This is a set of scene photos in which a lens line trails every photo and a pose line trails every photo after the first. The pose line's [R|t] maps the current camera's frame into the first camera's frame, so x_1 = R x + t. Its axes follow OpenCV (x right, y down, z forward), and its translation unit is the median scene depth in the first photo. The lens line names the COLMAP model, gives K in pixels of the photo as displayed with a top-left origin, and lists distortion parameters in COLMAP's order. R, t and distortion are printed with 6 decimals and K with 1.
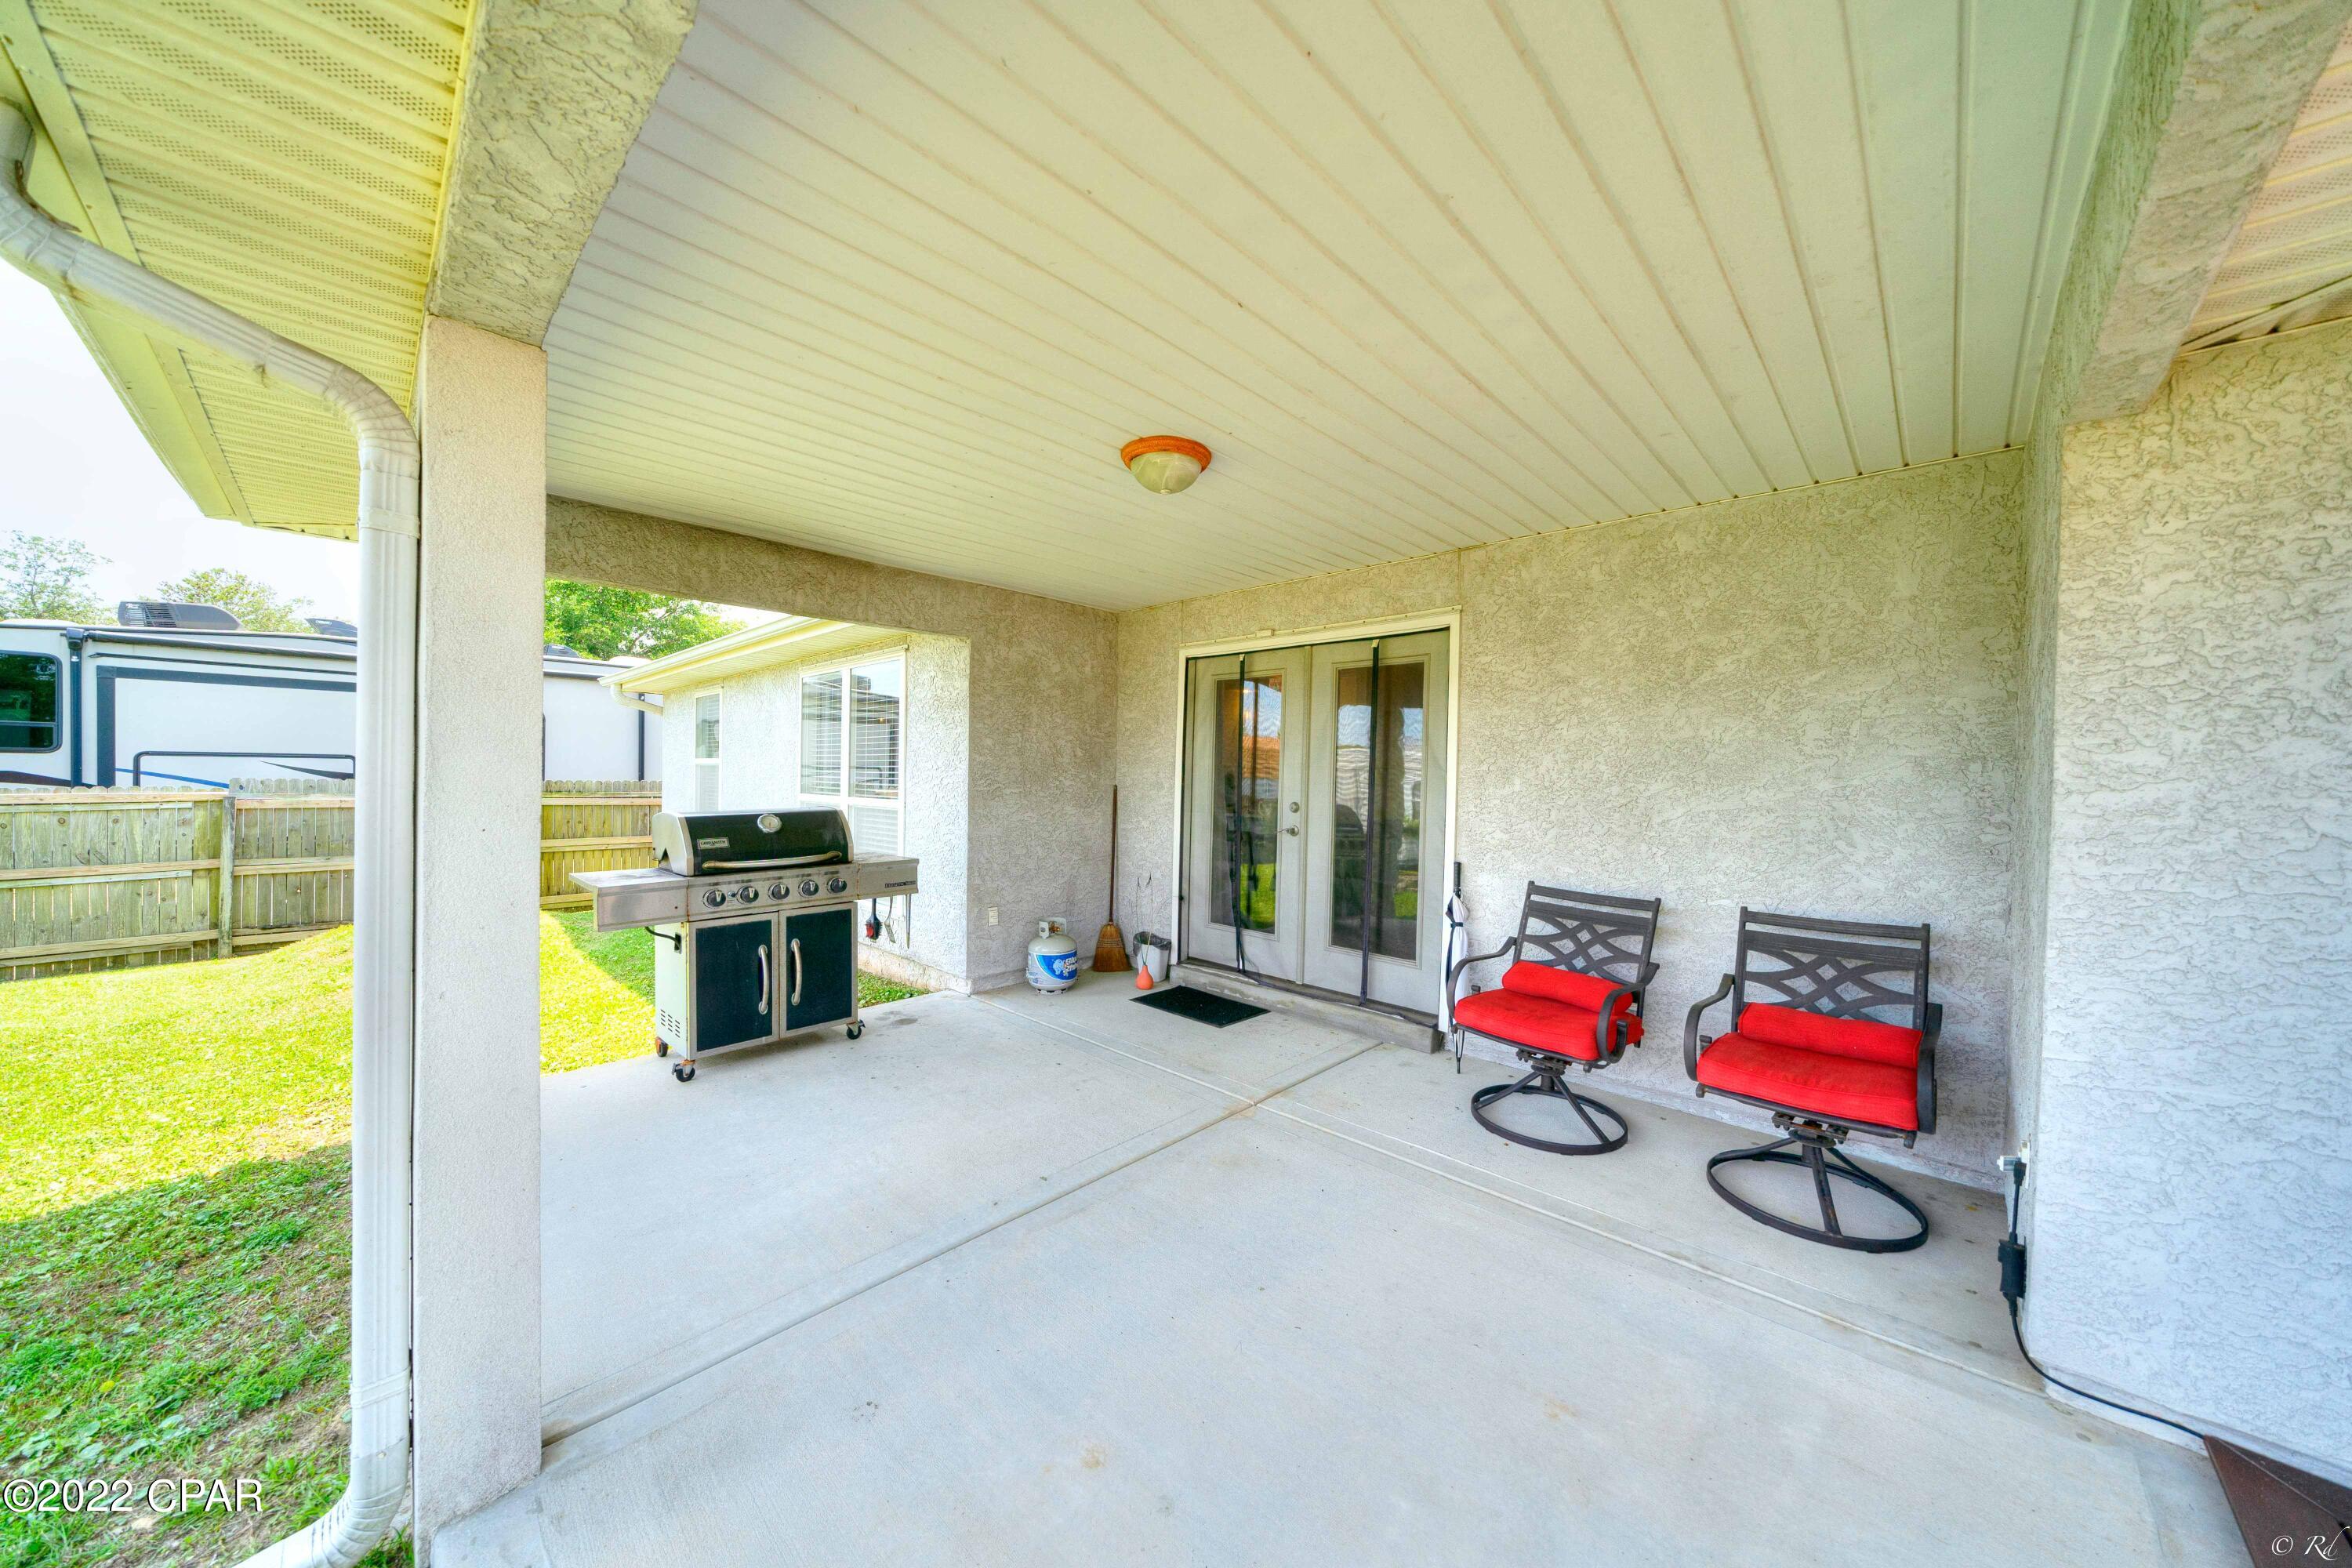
lens RADIAL K [[800.4, 0, 1171.8], [0, 800.4, 783.0], [0, 0, 1]] dist [-0.006378, 0.000081]
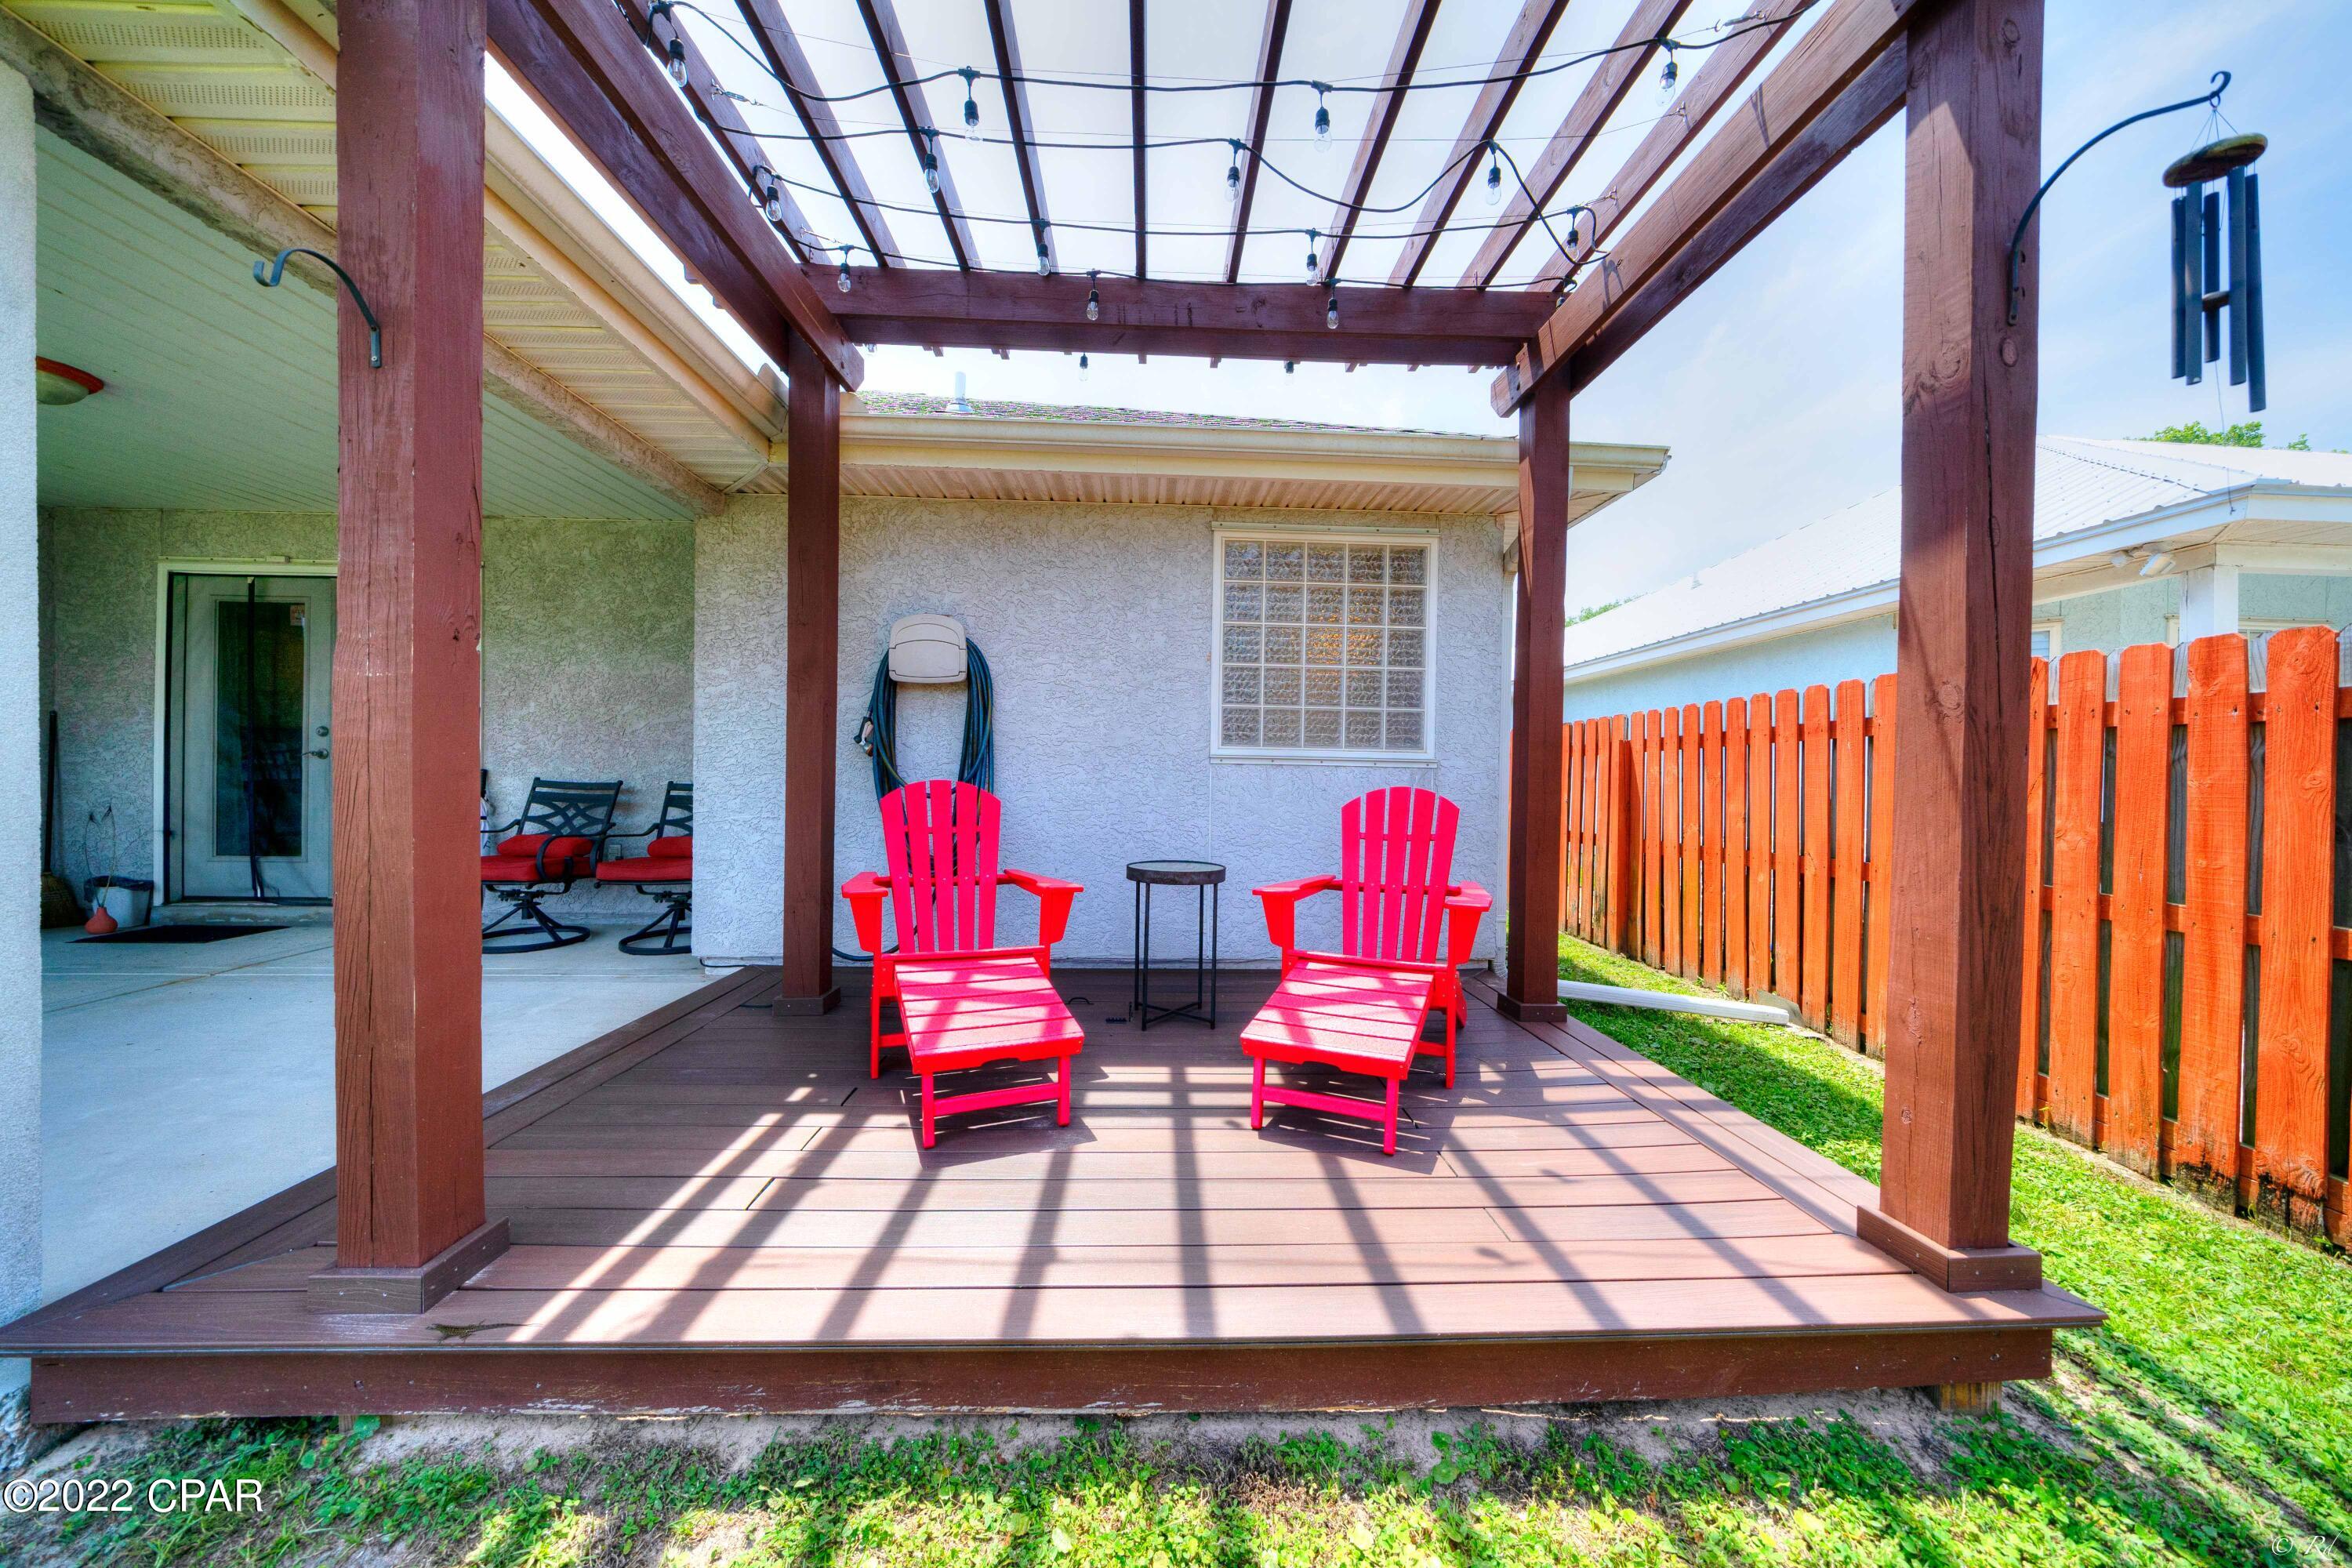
lens RADIAL K [[800.4, 0, 1171.8], [0, 800.4, 783.0], [0, 0, 1]] dist [-0.006378, 0.000081]
pose [[0.688586, -0.017635, 0.724940, 0.214134], [0.008928, 0.999835, 0.015841, 0.119479], [-0.725100, -0.004435, 0.688630, -0.678515]]
